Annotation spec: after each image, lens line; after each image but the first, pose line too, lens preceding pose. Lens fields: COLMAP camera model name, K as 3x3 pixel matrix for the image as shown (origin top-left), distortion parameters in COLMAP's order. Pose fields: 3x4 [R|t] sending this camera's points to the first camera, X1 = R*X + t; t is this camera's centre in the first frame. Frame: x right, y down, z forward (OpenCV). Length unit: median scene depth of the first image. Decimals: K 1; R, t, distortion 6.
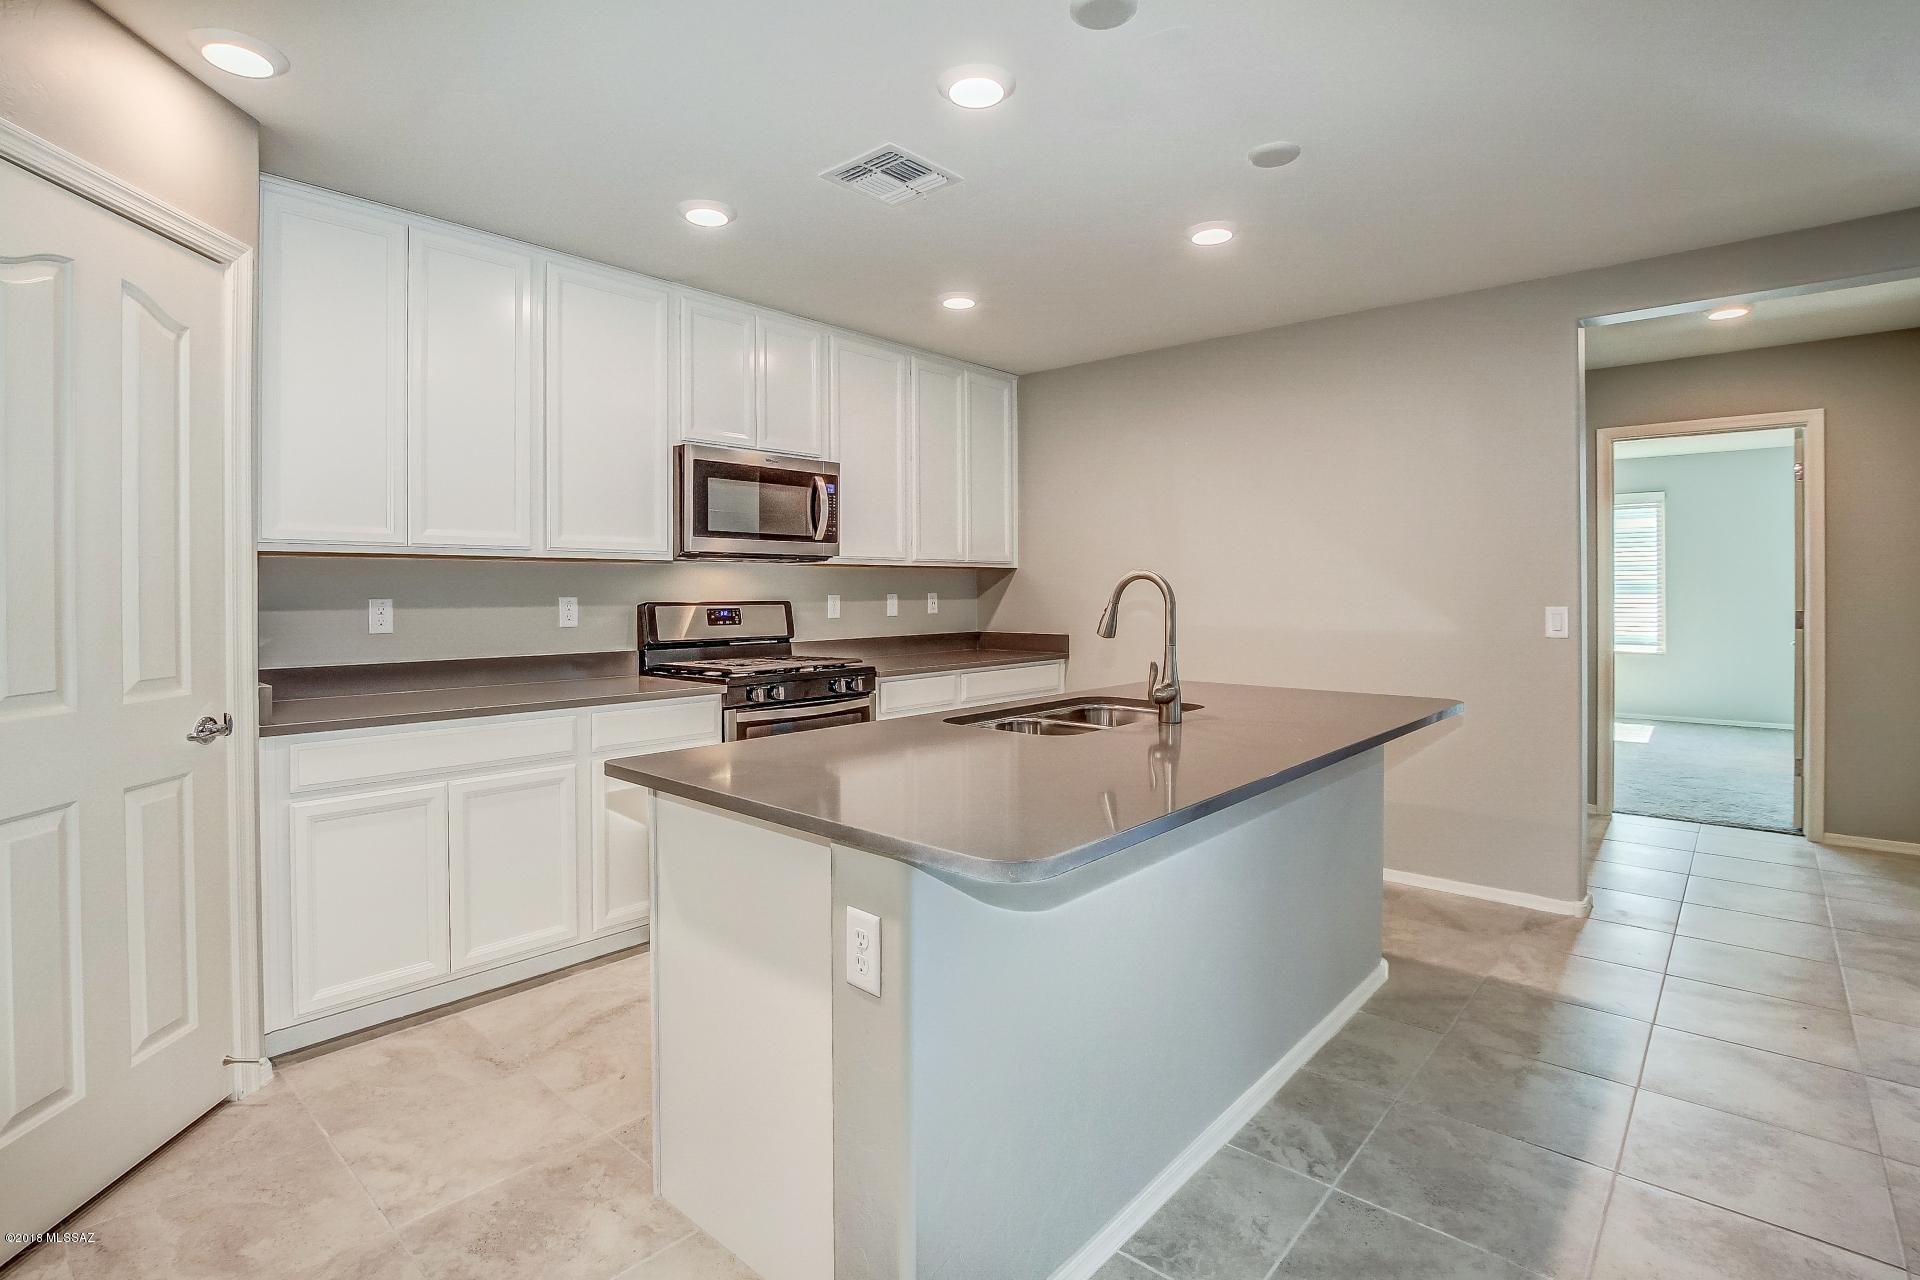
lens RADIAL K [[927.5, 0, 960.4], [0, 927.5, 598.5], [0, 0, 1]] dist [-0.031483, 0.000933]
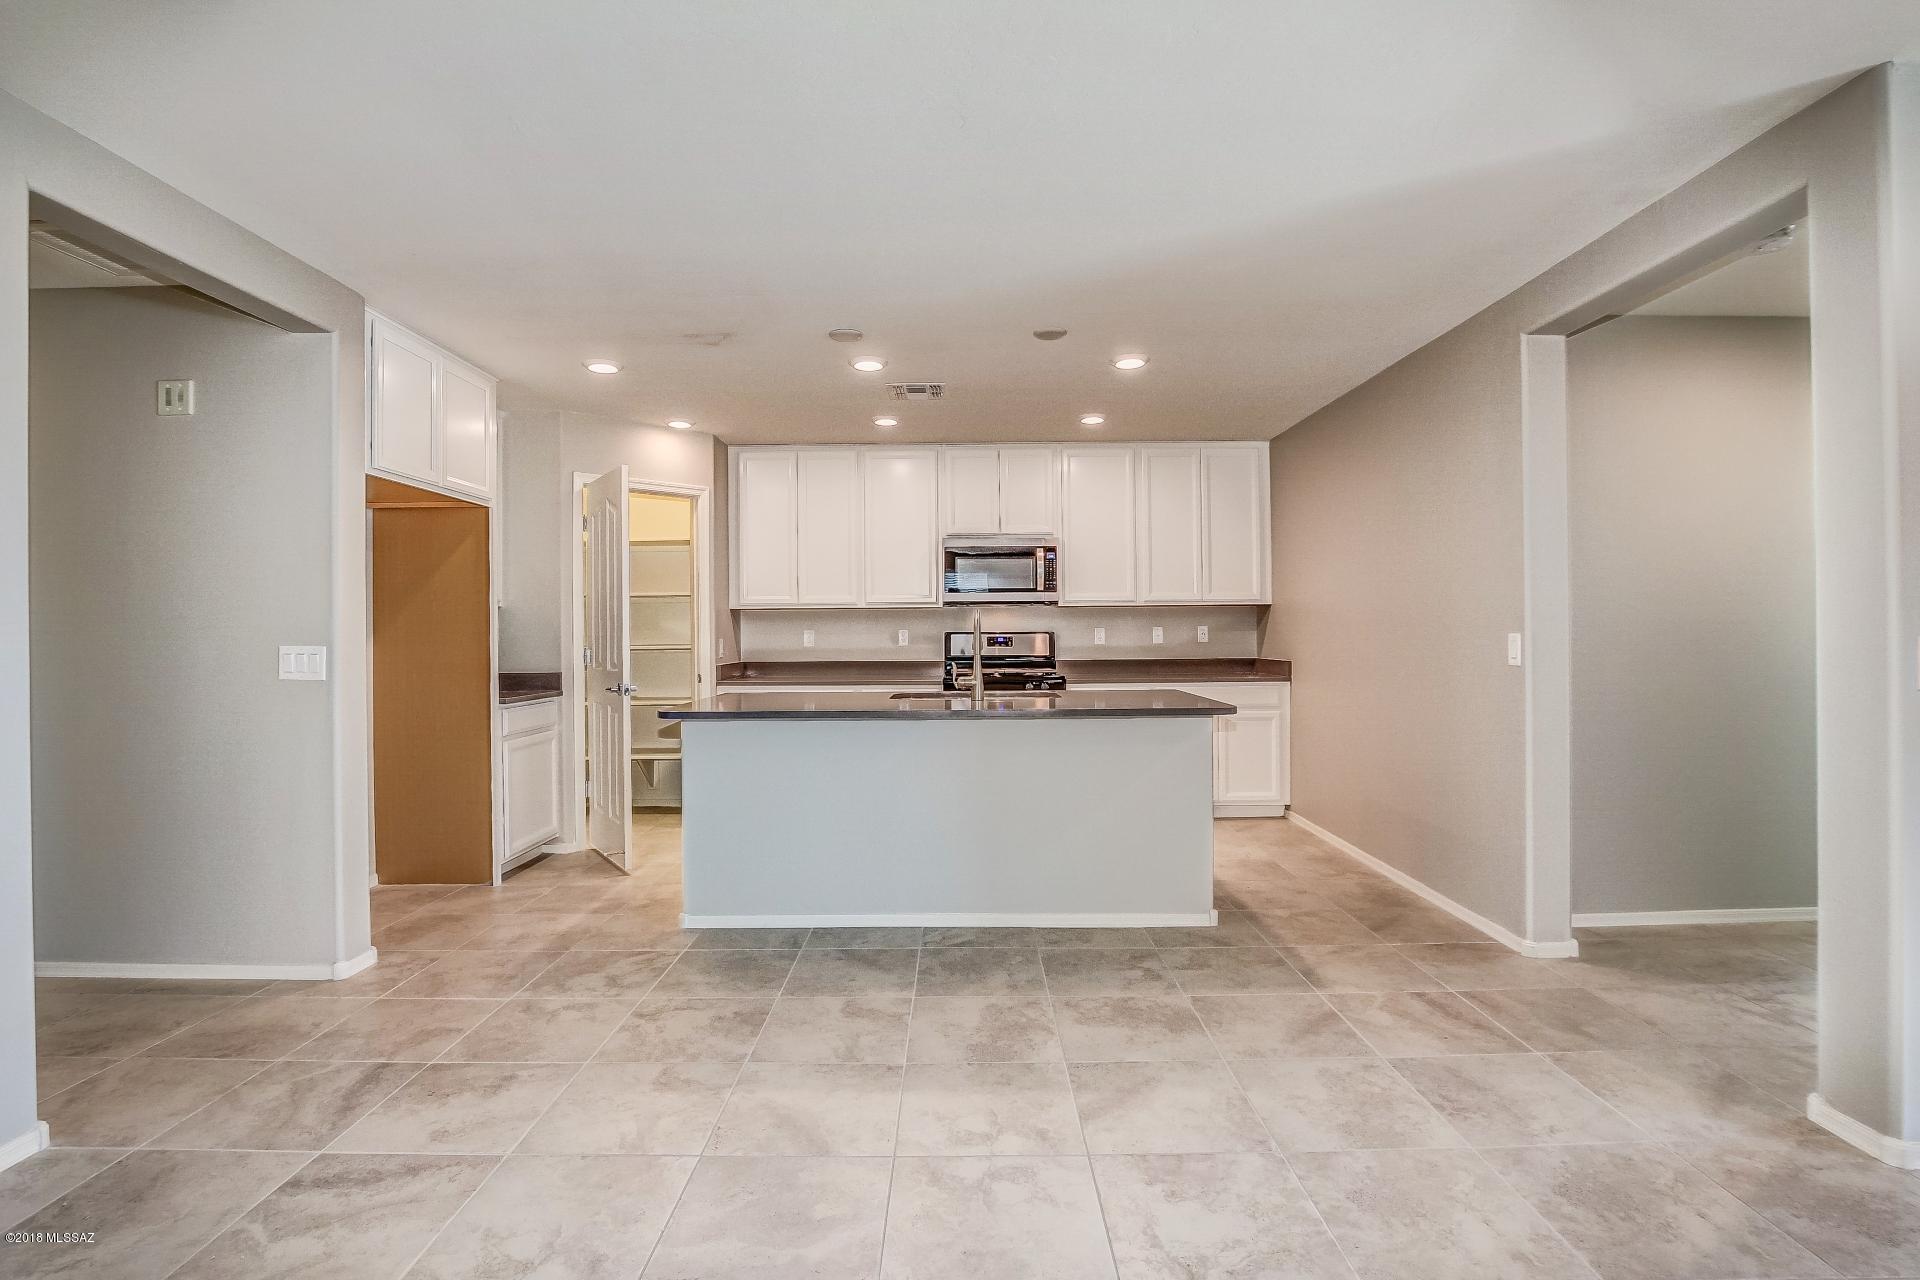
lens RADIAL K [[895.5, 0, 950.0], [0, 895.5, 632.6], [0, 0, 1]] dist [-0.022793, 0.000762]
pose [[0.653488, -0.002849, -0.756932, 0.901120], [-0.000027, 0.999993, -0.003787, 0.010808], [0.756937, 0.002495, 0.653483, -0.062230]]
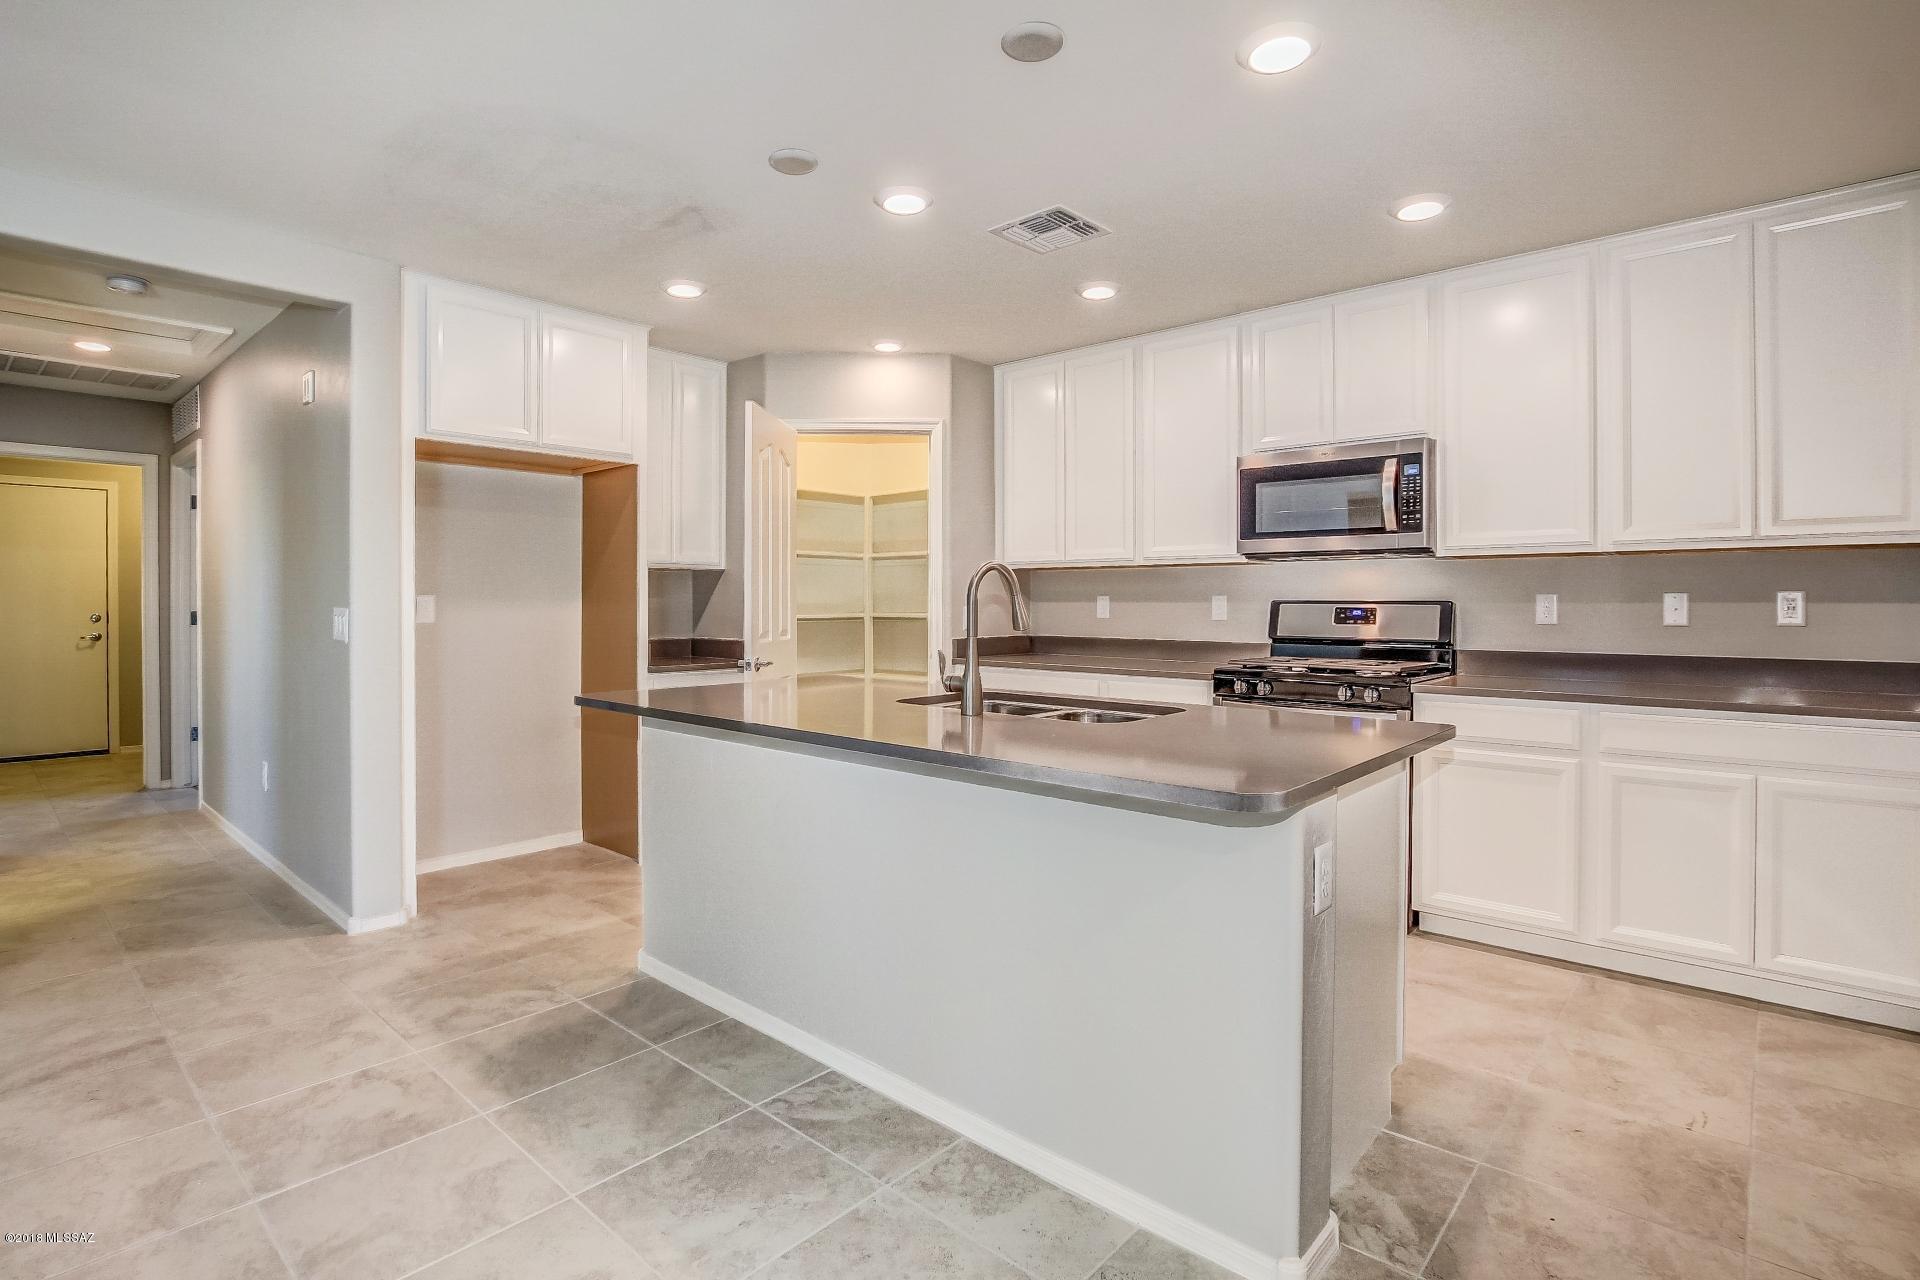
lens RADIAL K [[927.7, 0, 952.7], [0, 927.7, 608.2], [0, 0, 1]] dist [-0.028151, 0.000474]
pose [[-0.008380, 0.011611, -0.999897, 0.773765], [-0.008543, 0.999895, 0.011683, 0.004000], [0.999928, 0.008640, -0.008280, 0.625138]]
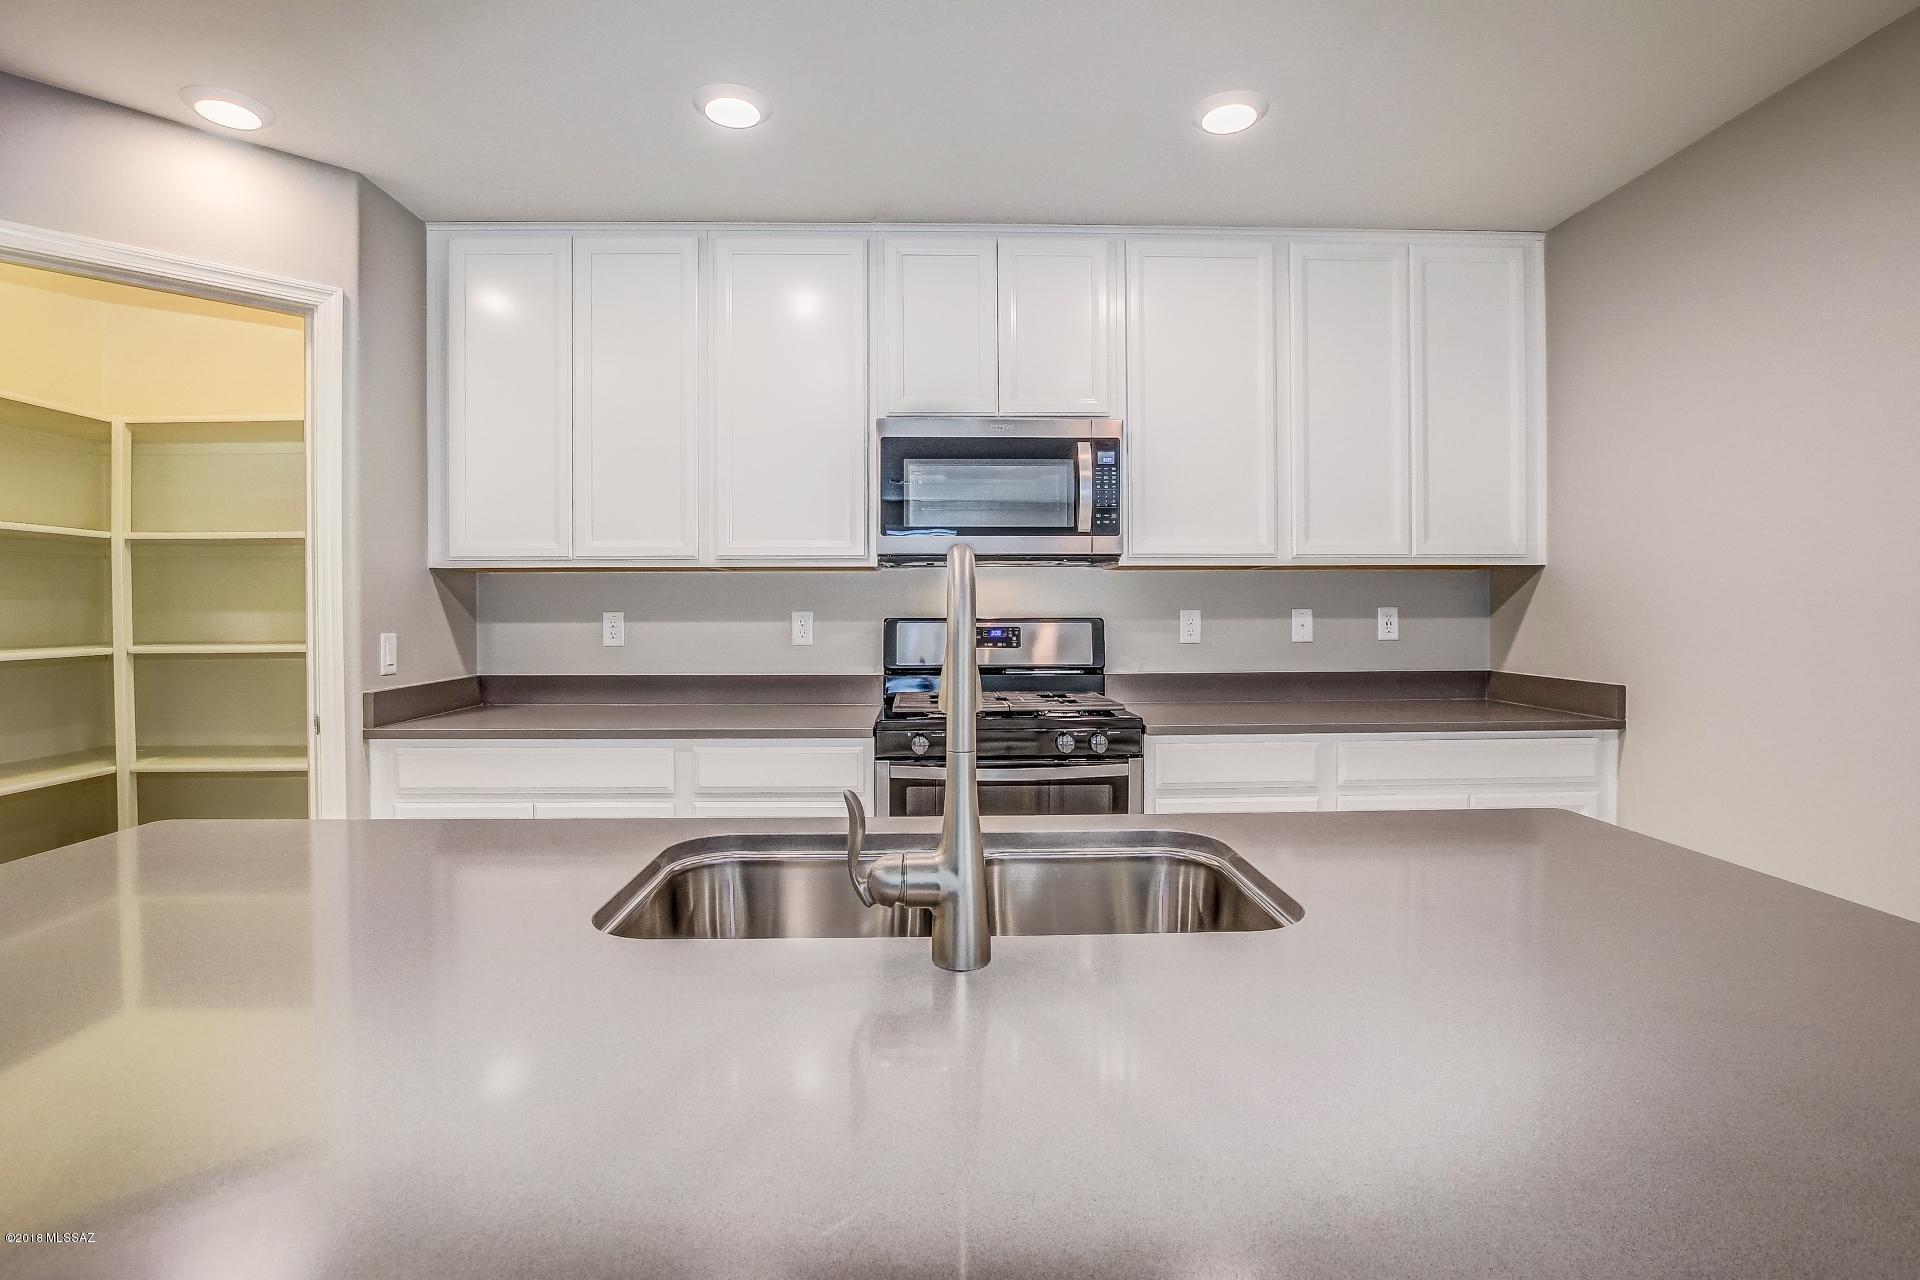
lens RADIAL K [[927.7, 0, 952.7], [0, 927.7, 608.2], [0, 0, 1]] dist [-0.028151, 0.000474]
pose [[0.684008, 0.003223, -0.729468, 0.313462], [-0.005007, 0.999987, -0.000278, -0.004808], [0.729458, 0.003843, 0.684015, 0.469002]]
